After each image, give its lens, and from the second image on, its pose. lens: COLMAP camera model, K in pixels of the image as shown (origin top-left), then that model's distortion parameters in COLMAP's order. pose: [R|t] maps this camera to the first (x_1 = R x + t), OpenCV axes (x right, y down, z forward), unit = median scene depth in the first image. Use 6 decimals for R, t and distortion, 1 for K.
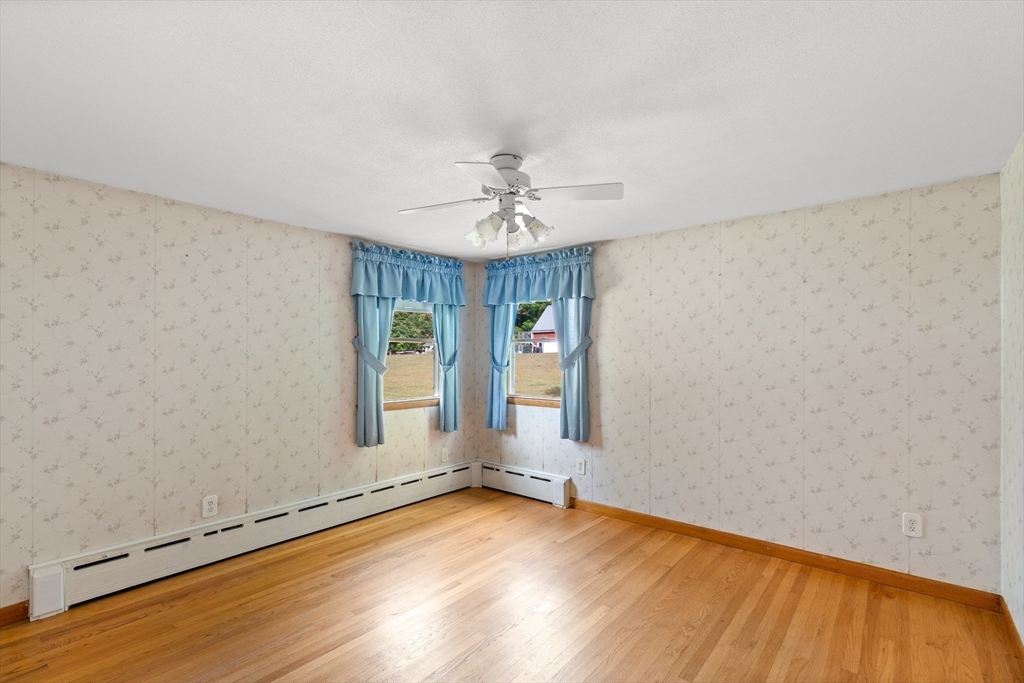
lens RADIAL K [[485.4, 0, 505.1], [0, 485.4, 337.9], [0, 0, 1]] dist [-0.001512, 0.010691]
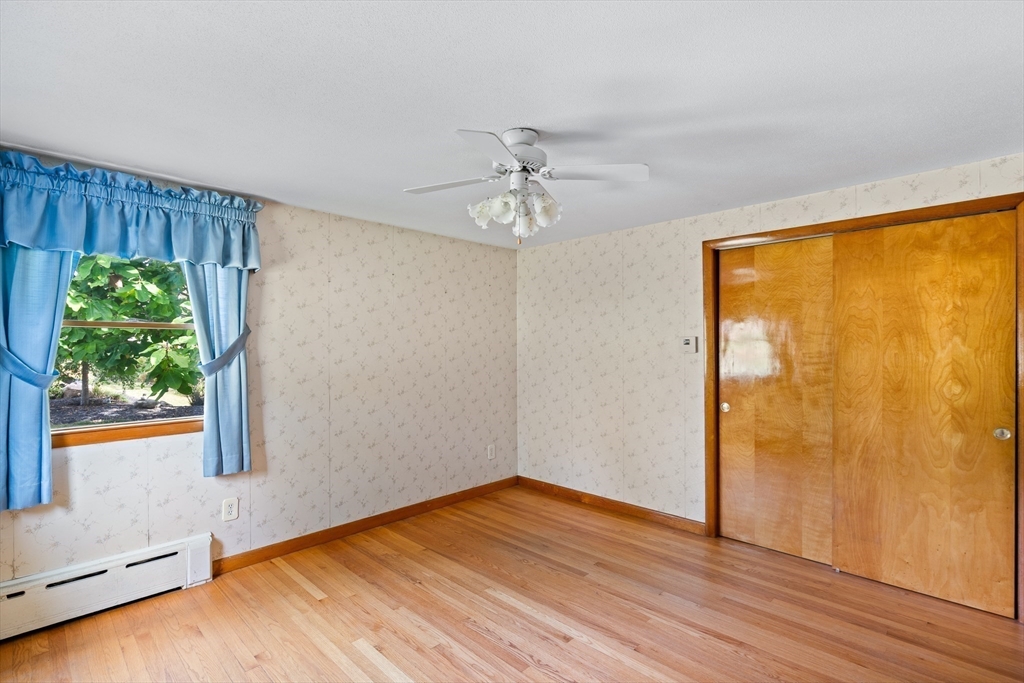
lens RADIAL K [[485.4, 0, 505.1], [0, 485.4, 337.9], [0, 0, 1]] dist [-0.001512, 0.010691]
pose [[0.075239, 0.019723, 0.996970, -0.570087], [-0.023687, 0.999558, -0.017987, 0.023382], [-0.996884, -0.022262, 0.075673, 0.613279]]
